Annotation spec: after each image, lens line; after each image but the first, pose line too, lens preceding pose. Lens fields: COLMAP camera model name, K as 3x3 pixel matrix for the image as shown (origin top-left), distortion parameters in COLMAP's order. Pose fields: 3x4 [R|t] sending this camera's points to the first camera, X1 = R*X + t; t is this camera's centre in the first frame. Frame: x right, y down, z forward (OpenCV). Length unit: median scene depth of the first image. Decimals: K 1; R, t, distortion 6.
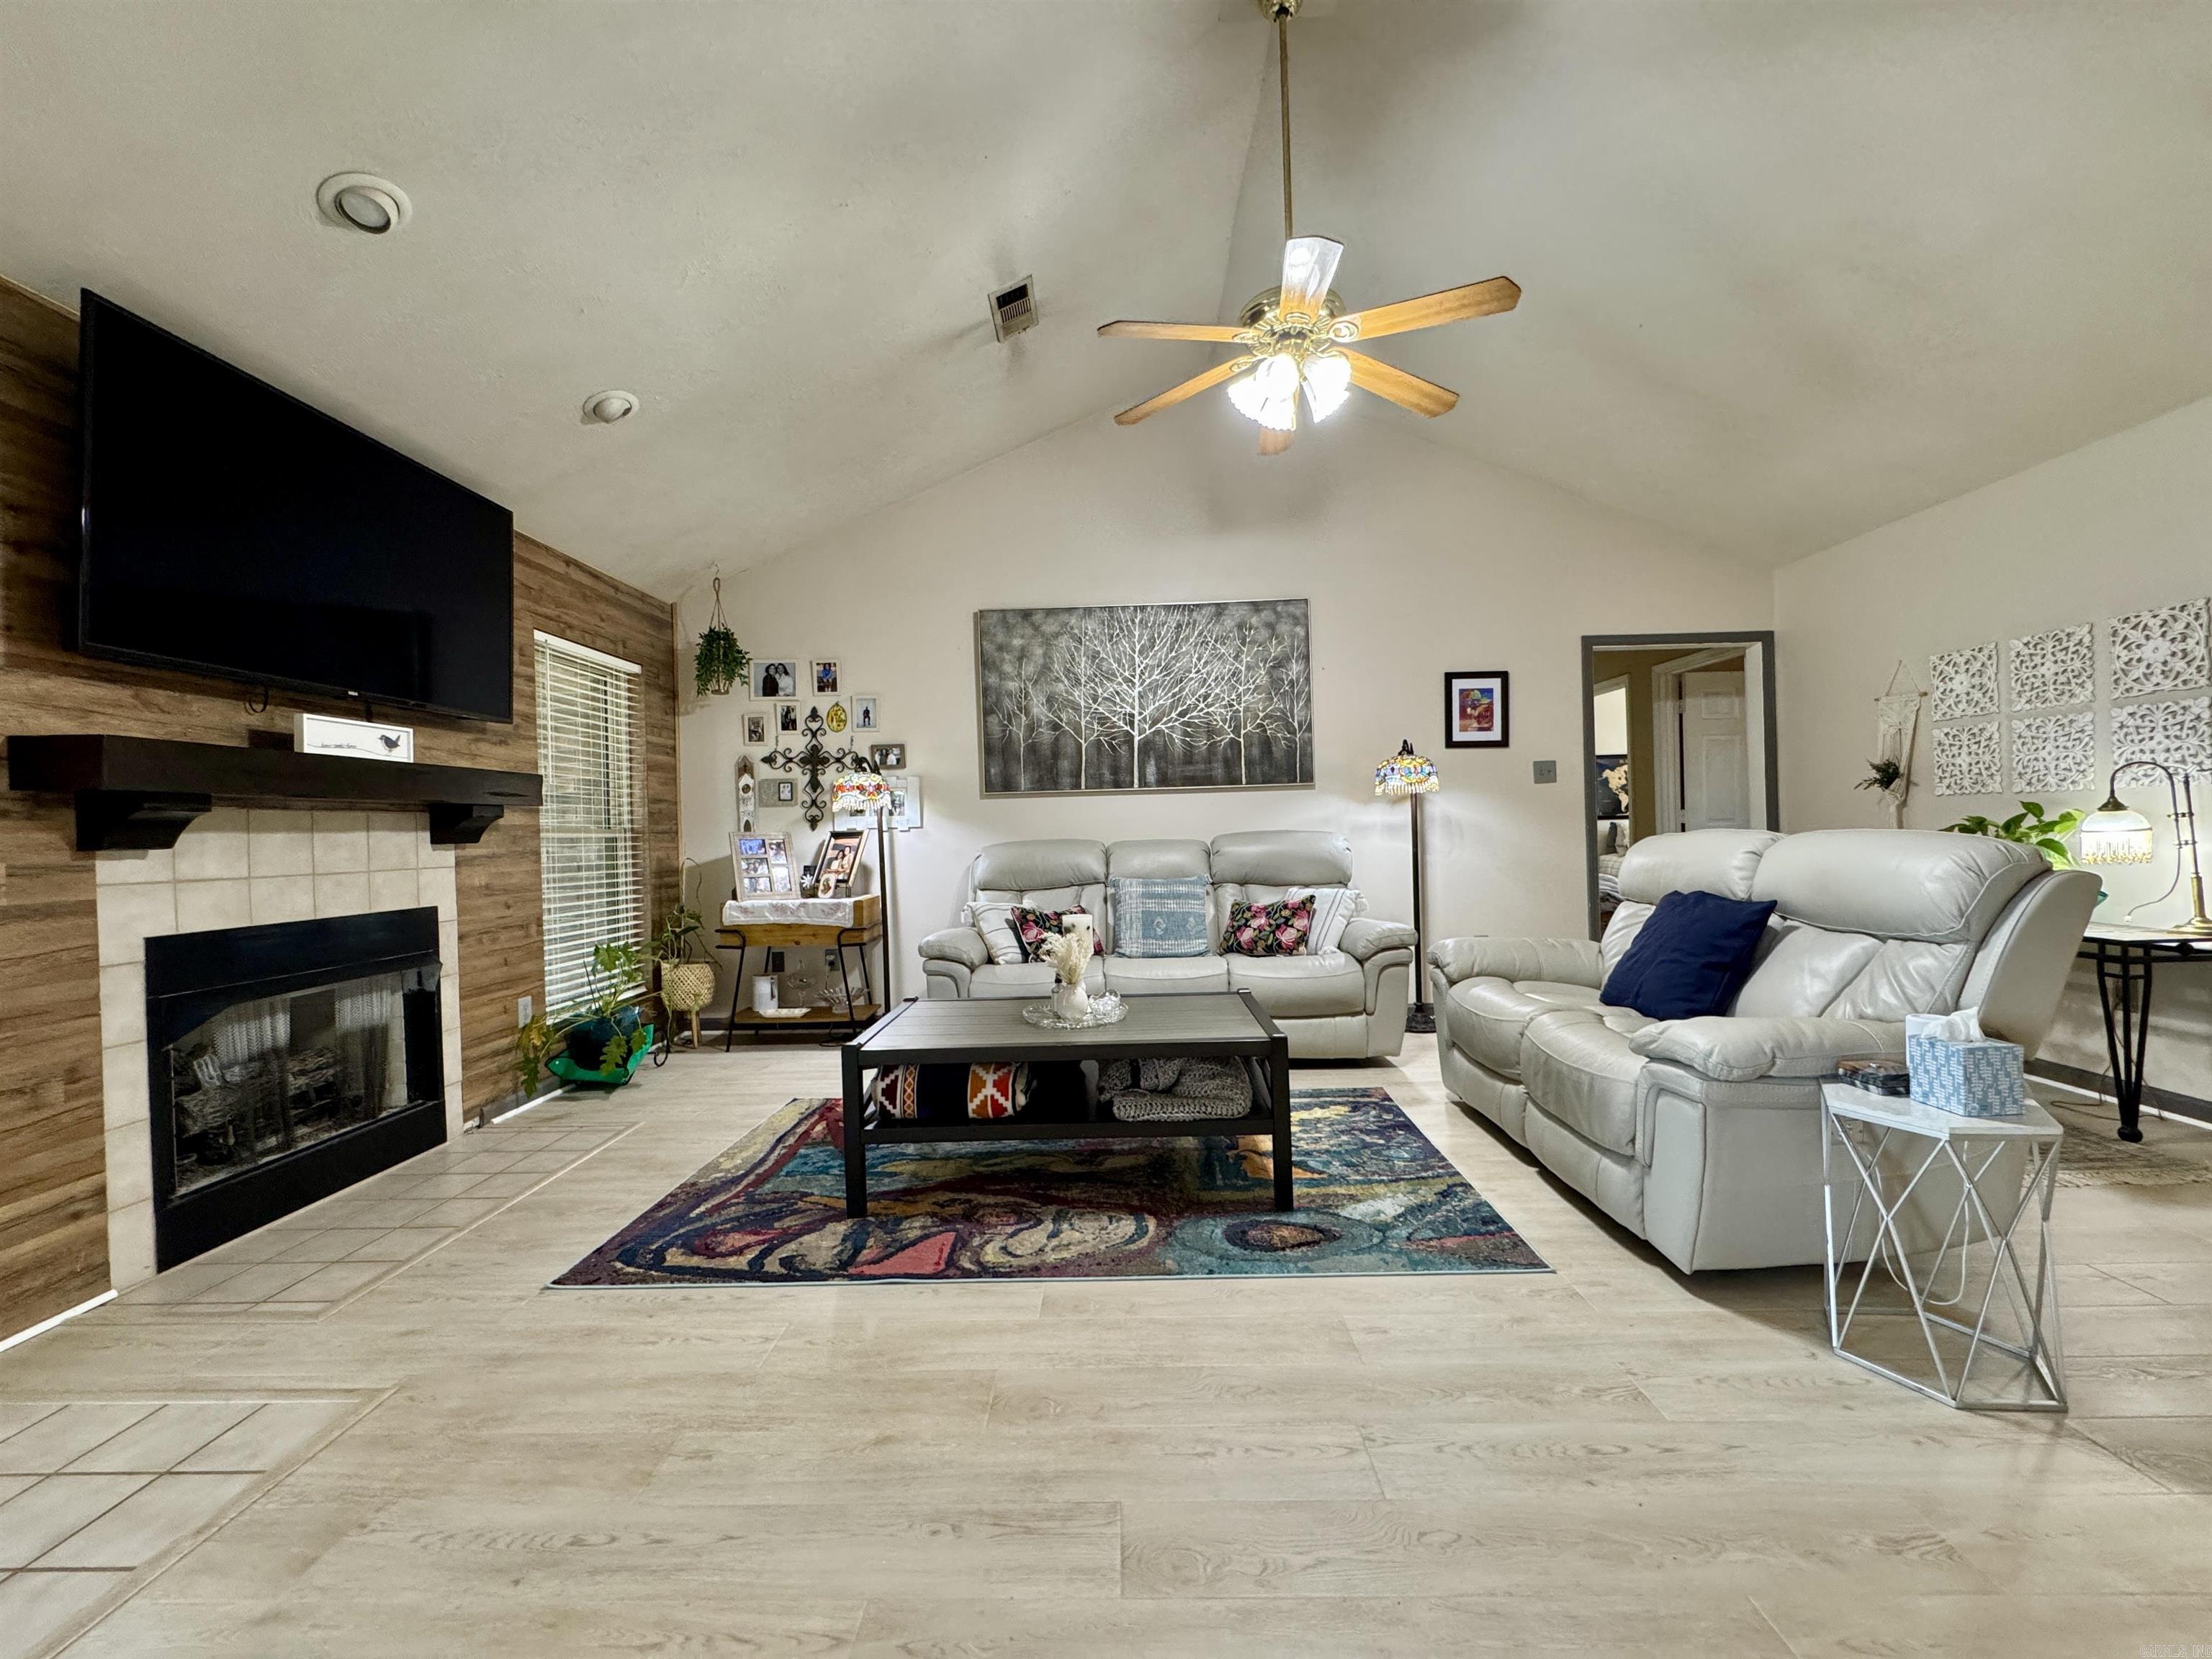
lens RADIAL K [[889.5, 0, 1098.1], [0, 889.5, 828.8], [0, 0, 1]] dist [-0.003316, 0.000729]
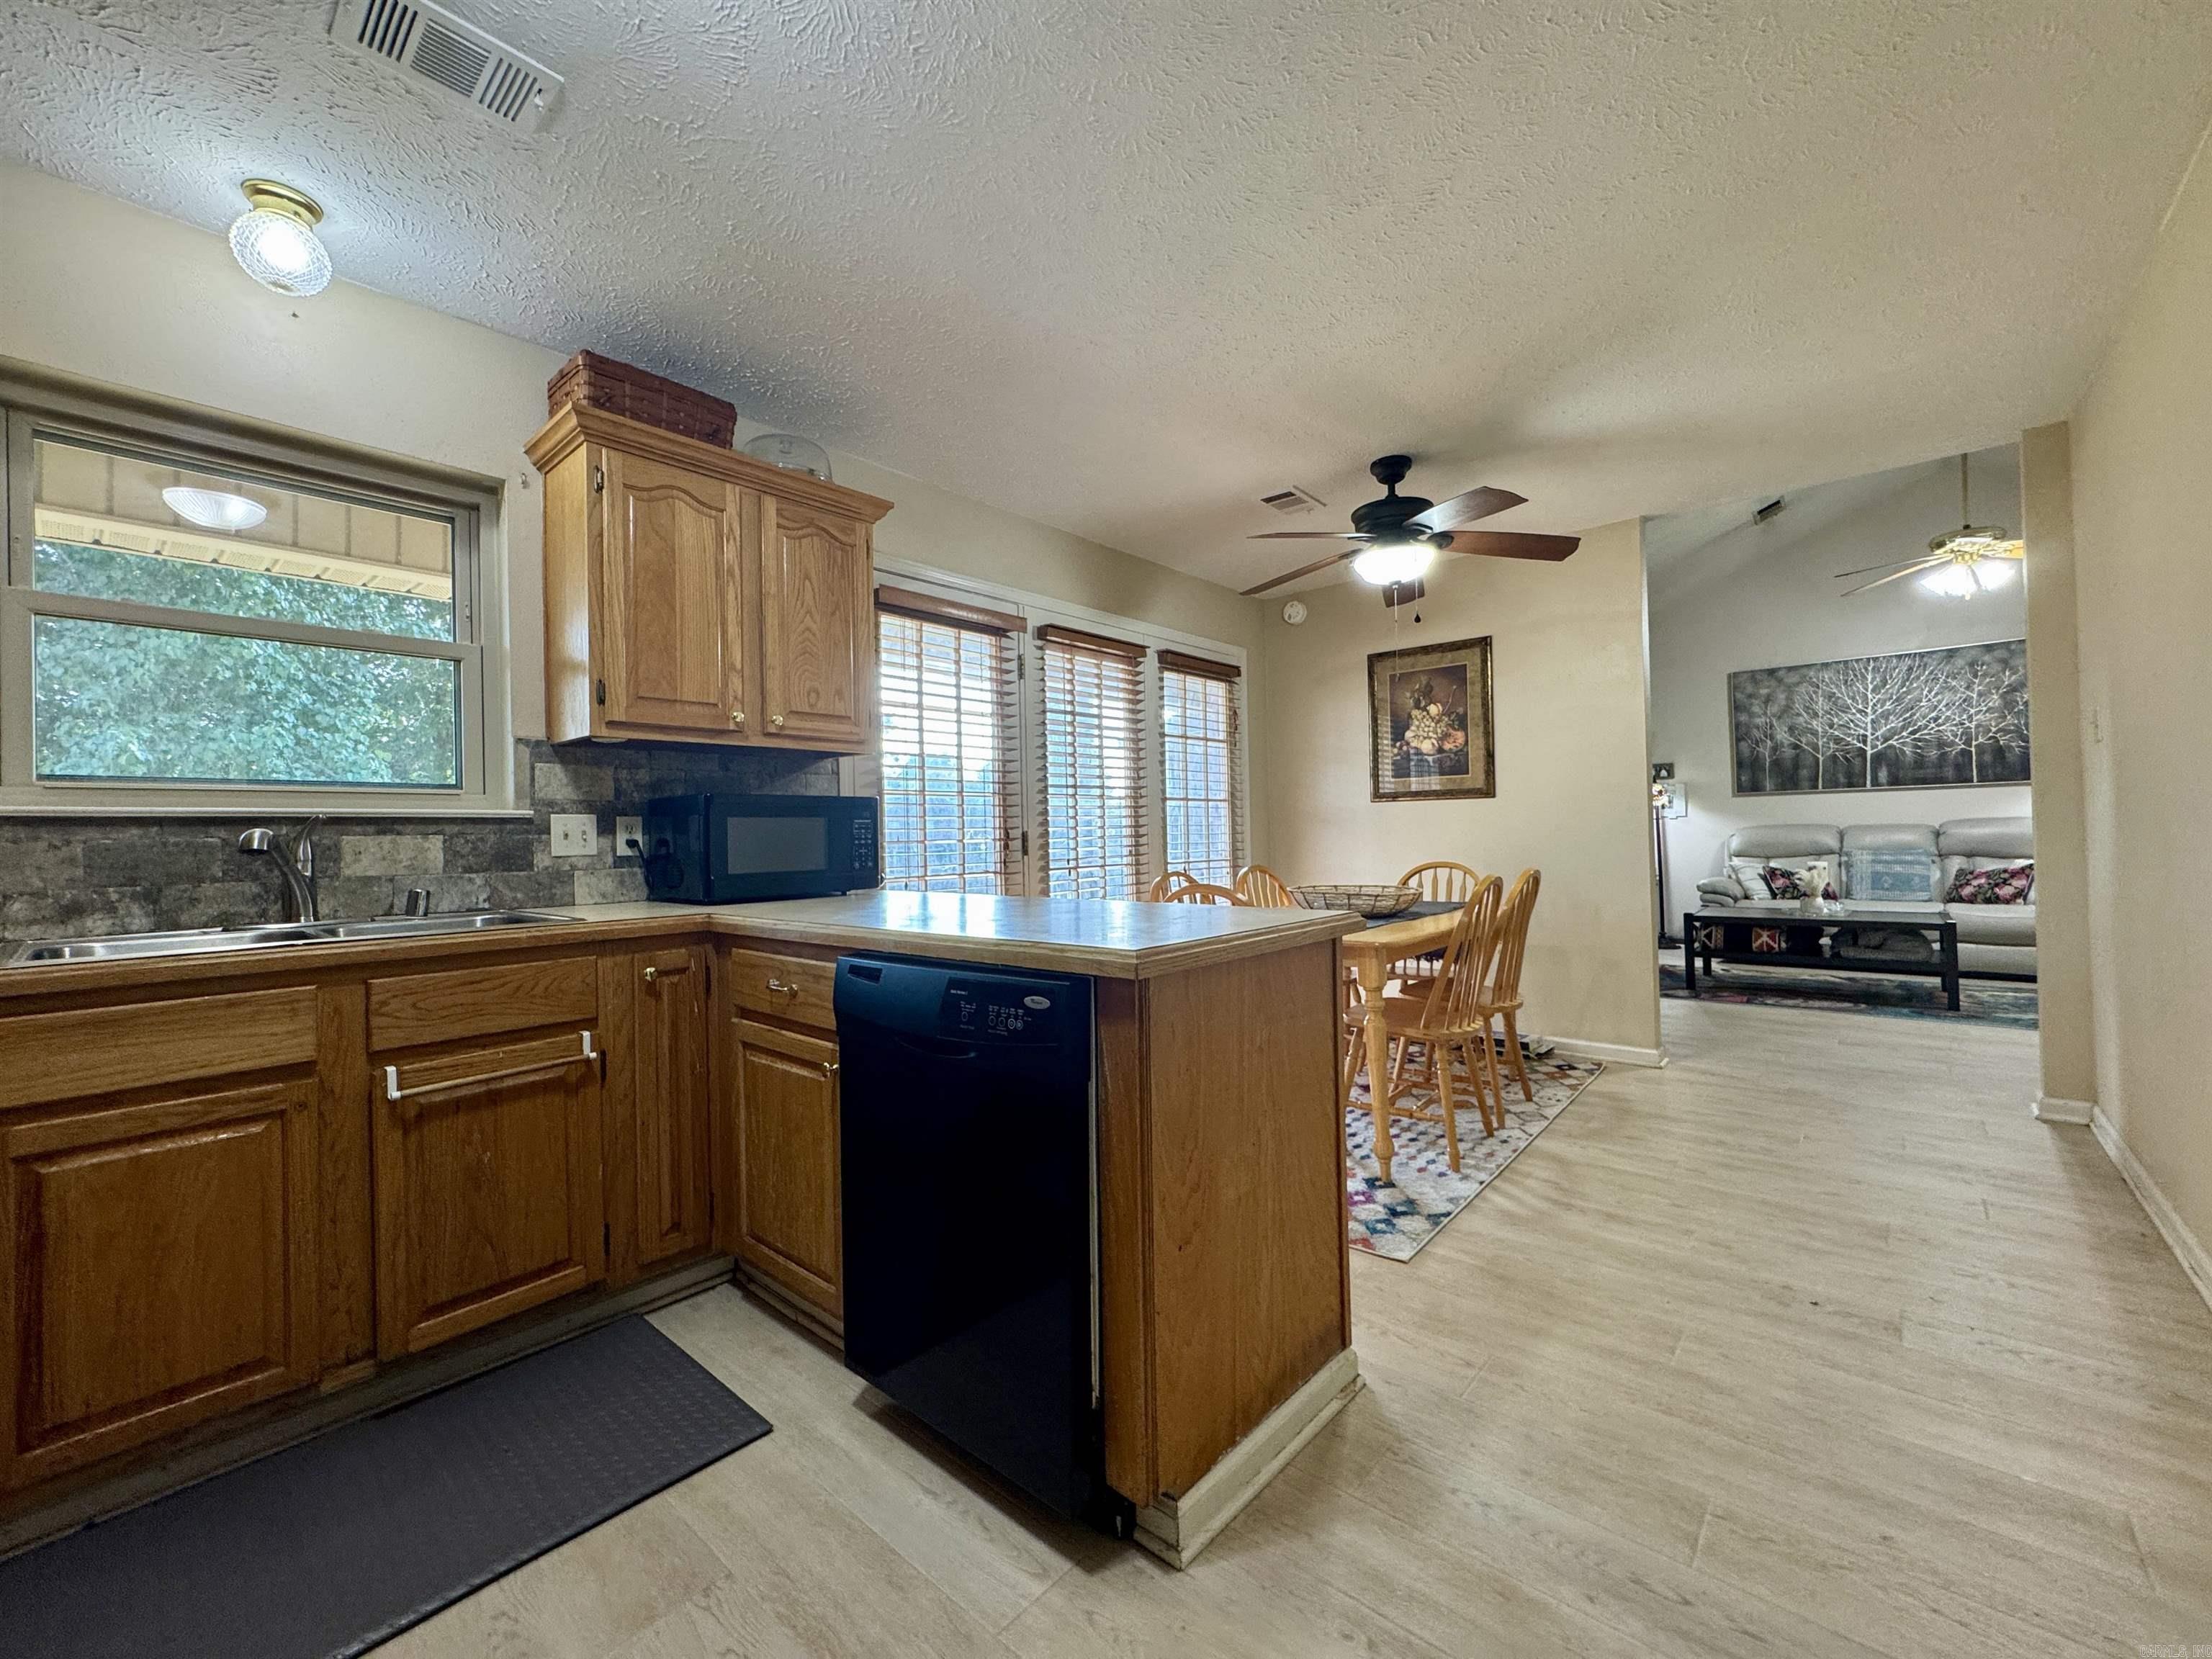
lens RADIAL K [[889.5, 0, 1098.6], [0, 889.5, 829.0], [0, 0, 1]] dist [-0.003316, 0.000729]
pose [[0.767672, 0.003209, -0.640834, 0.008481], [0.003776, 0.999947, 0.009531, 0.002229], [0.640831, -0.009736, 0.767620, -0.949367]]
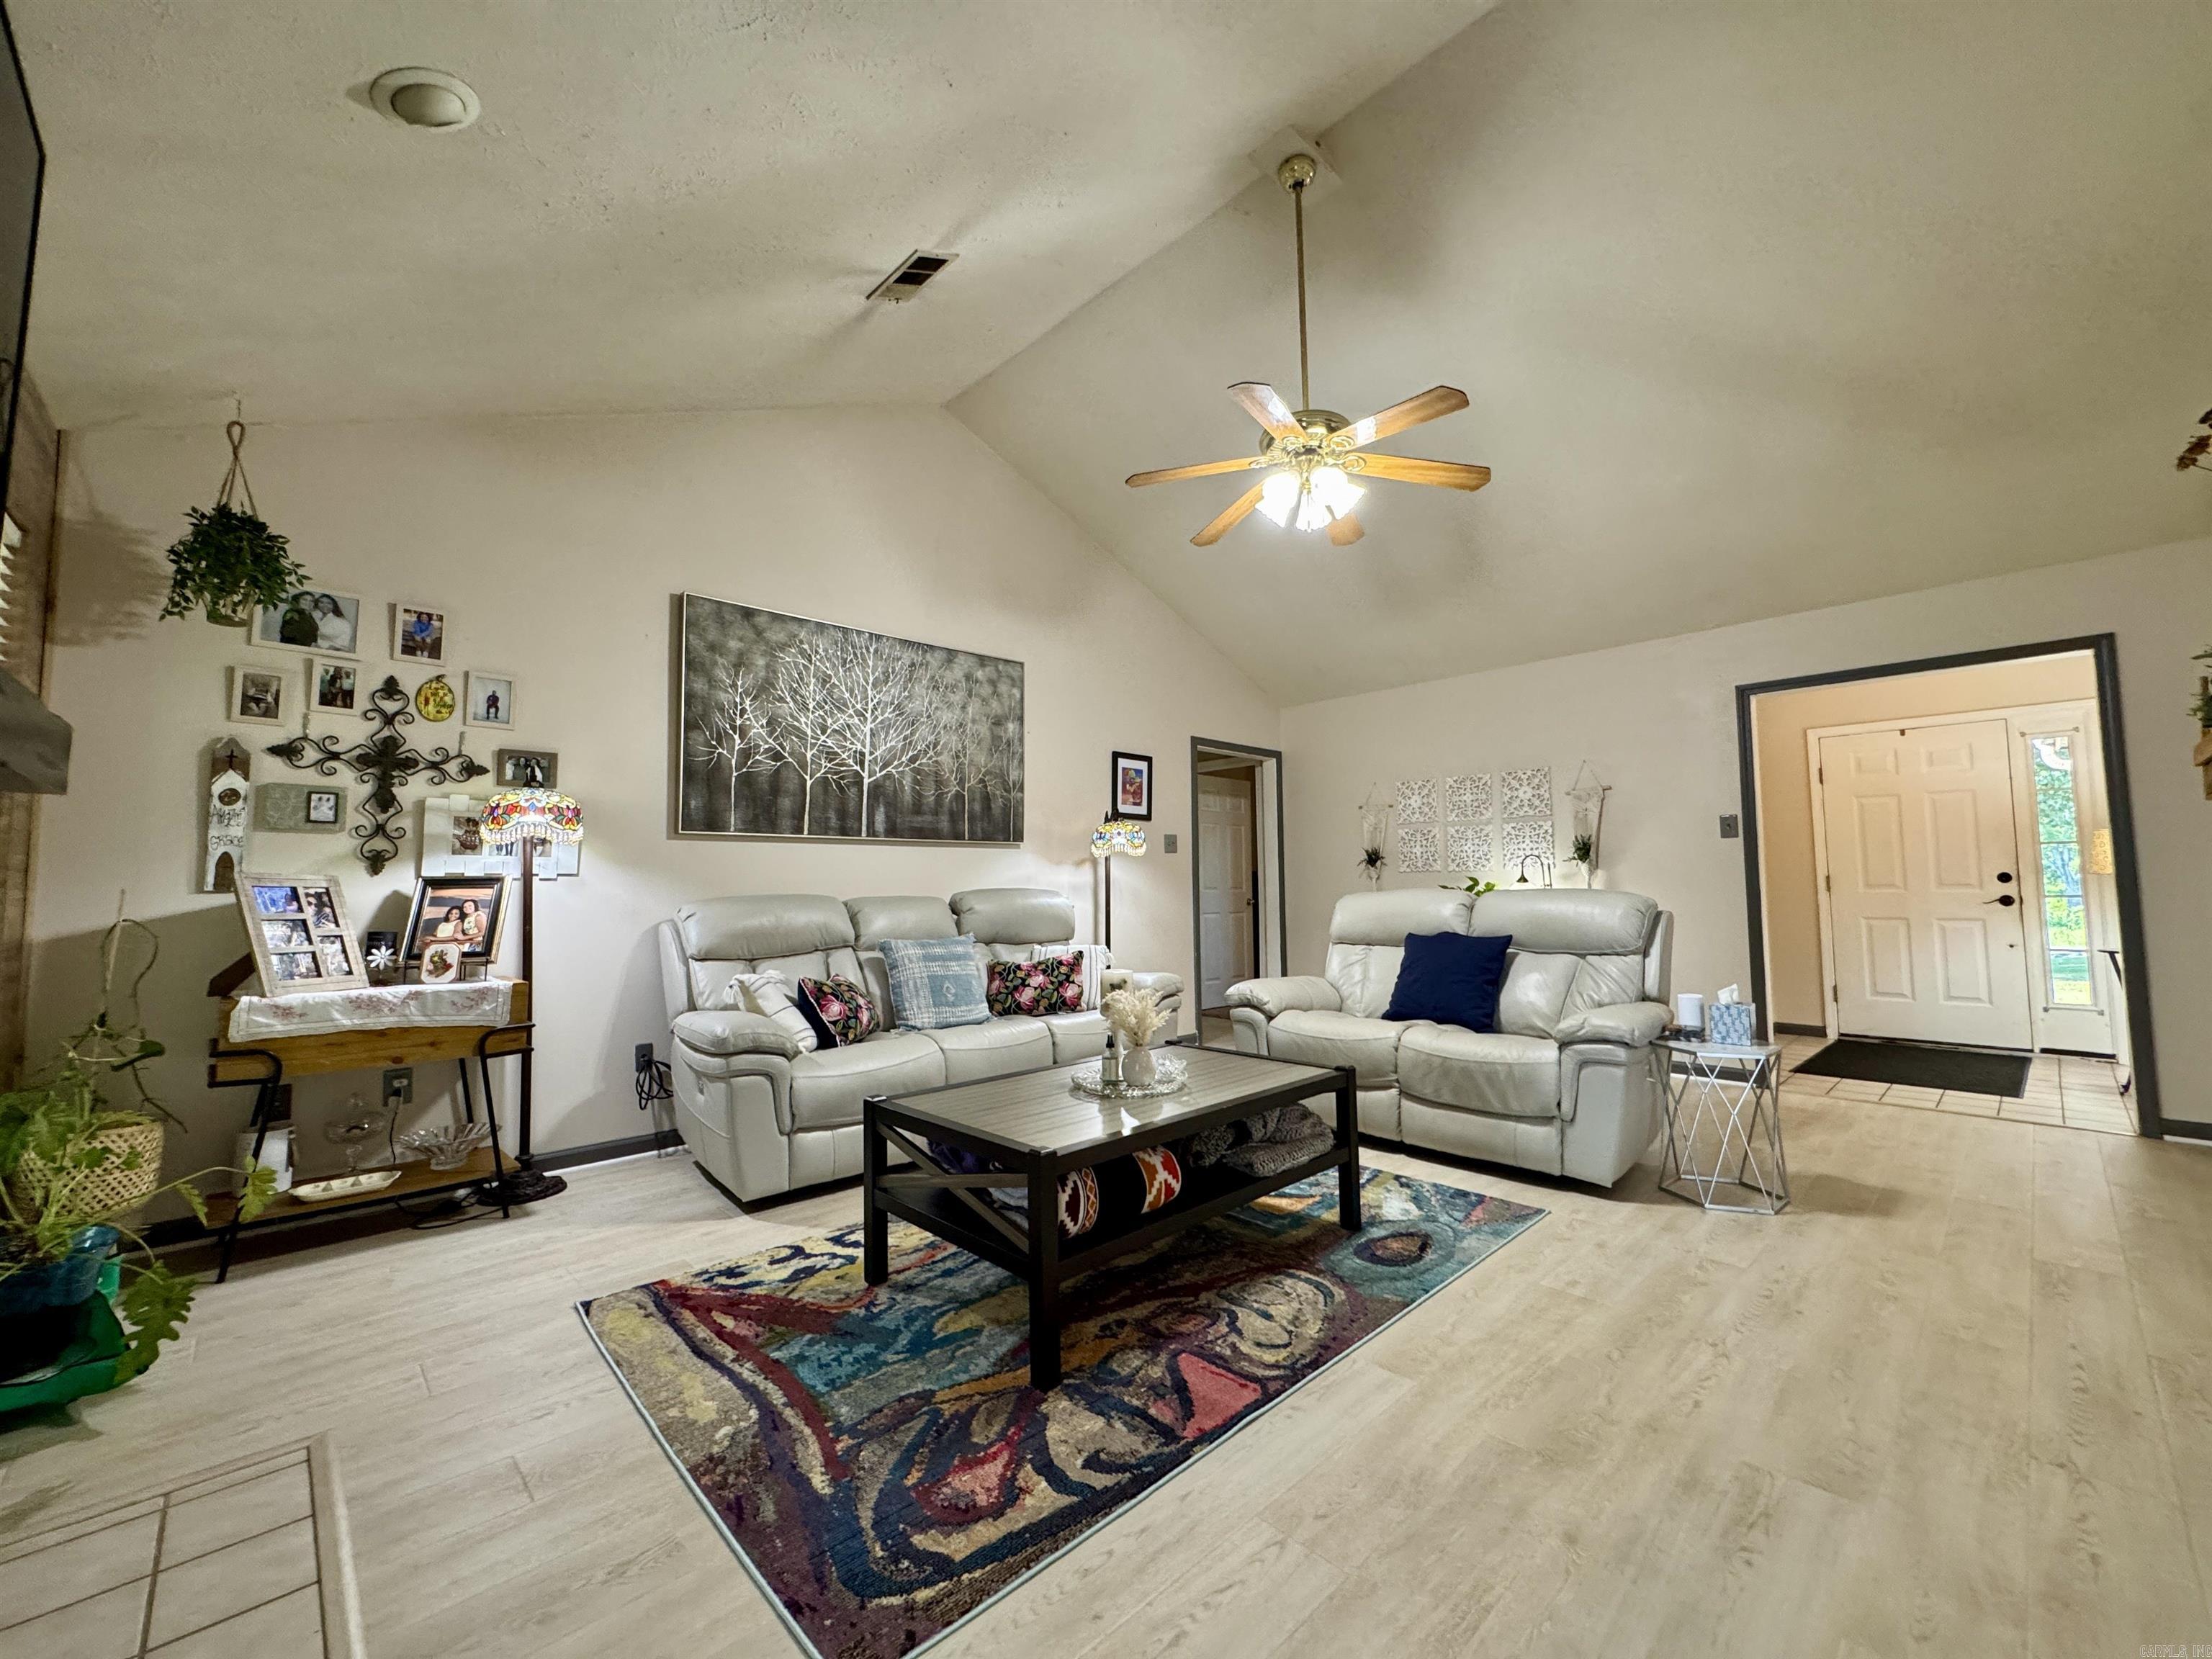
lens RADIAL K [[889.5, 0, 1110.8], [0, 889.5, 826.1], [0, 0, 1]] dist [-0.003316, 0.000729]
pose [[0.703669, 0.068210, 0.707246, -0.447779], [-0.009015, 0.996158, -0.087105, 0.019418], [-0.710470, 0.054917, 0.701581, 0.236664]]
